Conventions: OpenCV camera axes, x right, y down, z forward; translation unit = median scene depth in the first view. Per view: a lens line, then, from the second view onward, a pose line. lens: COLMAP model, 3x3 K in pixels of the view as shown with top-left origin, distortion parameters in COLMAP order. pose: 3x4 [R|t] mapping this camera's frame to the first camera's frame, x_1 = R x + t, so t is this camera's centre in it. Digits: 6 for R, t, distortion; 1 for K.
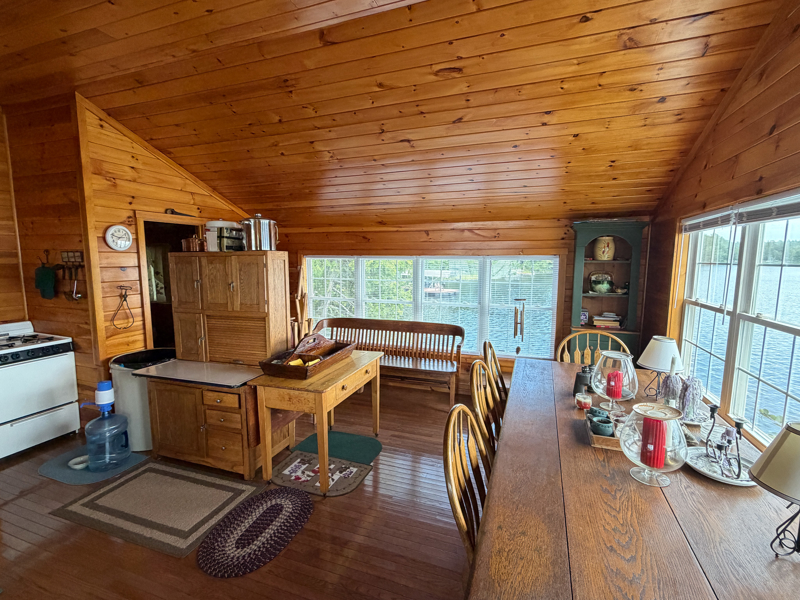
lens RADIAL K [[370.9, 0, 397.1], [0, 370.9, 301.6], [0, 0, 1]] dist [0.002207, -0.000567]
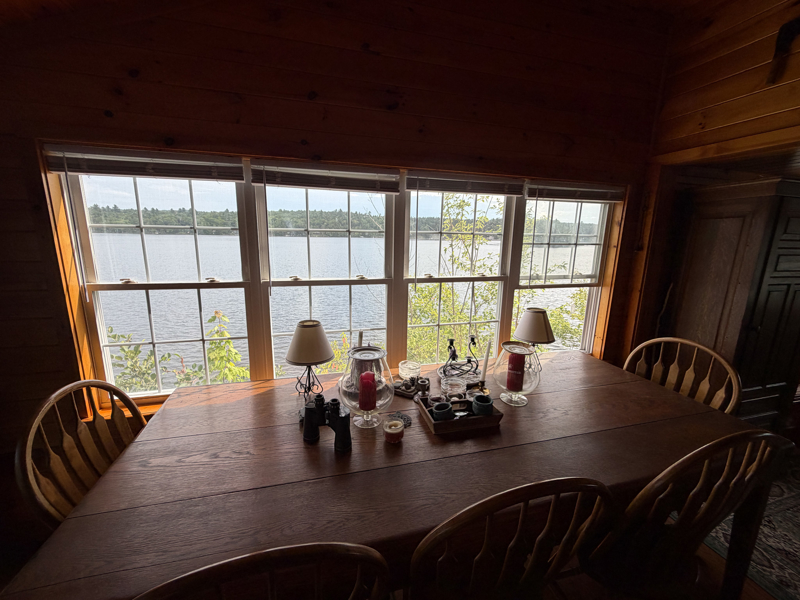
lens RADIAL K [[329.6, 0, 399.6], [0, 329.6, 312.8], [0, 0, 1]] dist [-0.001958, -0.000013]
pose [[-0.598536, -0.164428, 0.784039, 0.027202], [0.082783, 0.960774, 0.264689, -0.062552], [-0.796807, 0.223331, -0.561447, 0.886665]]
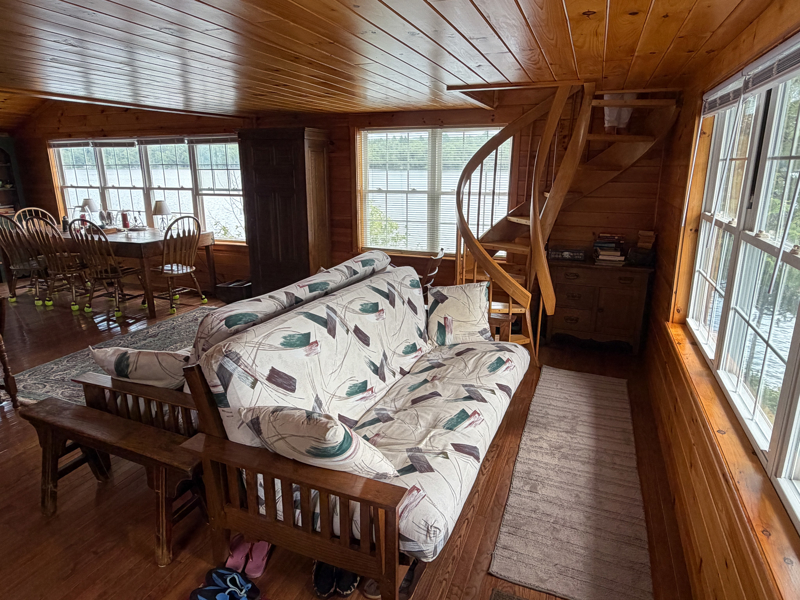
lens RADIAL K [[491.4, 0, 393.5], [0, 491.4, 302.2], [0, 0, 1]] dist [-0.001316, 0.004928]
pose [[0.033720, -0.269728, 0.962346, -1.605915], [0.117836, 0.957250, 0.264171, 0.092831], [-0.992460, 0.104491, 0.064062, -0.686002]]
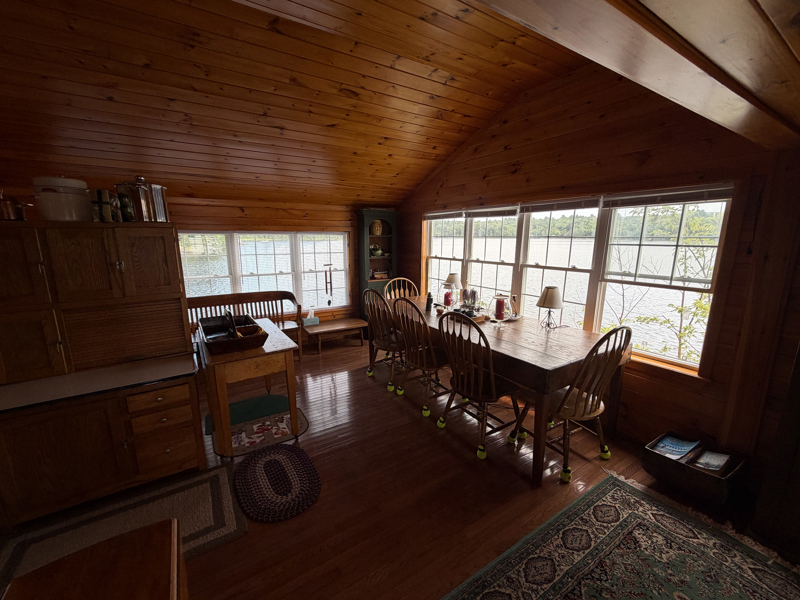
lens RADIAL K [[329.6, 0, 398.2], [0, 329.6, 301.4], [0, 0, 1]] dist [-0.001958, -0.000013]
pose [[0.613188, -0.153596, 0.774861, -0.625631], [0.089452, 0.988106, 0.125078, -0.001812], [-0.784856, -0.007384, 0.619634, 0.088359]]
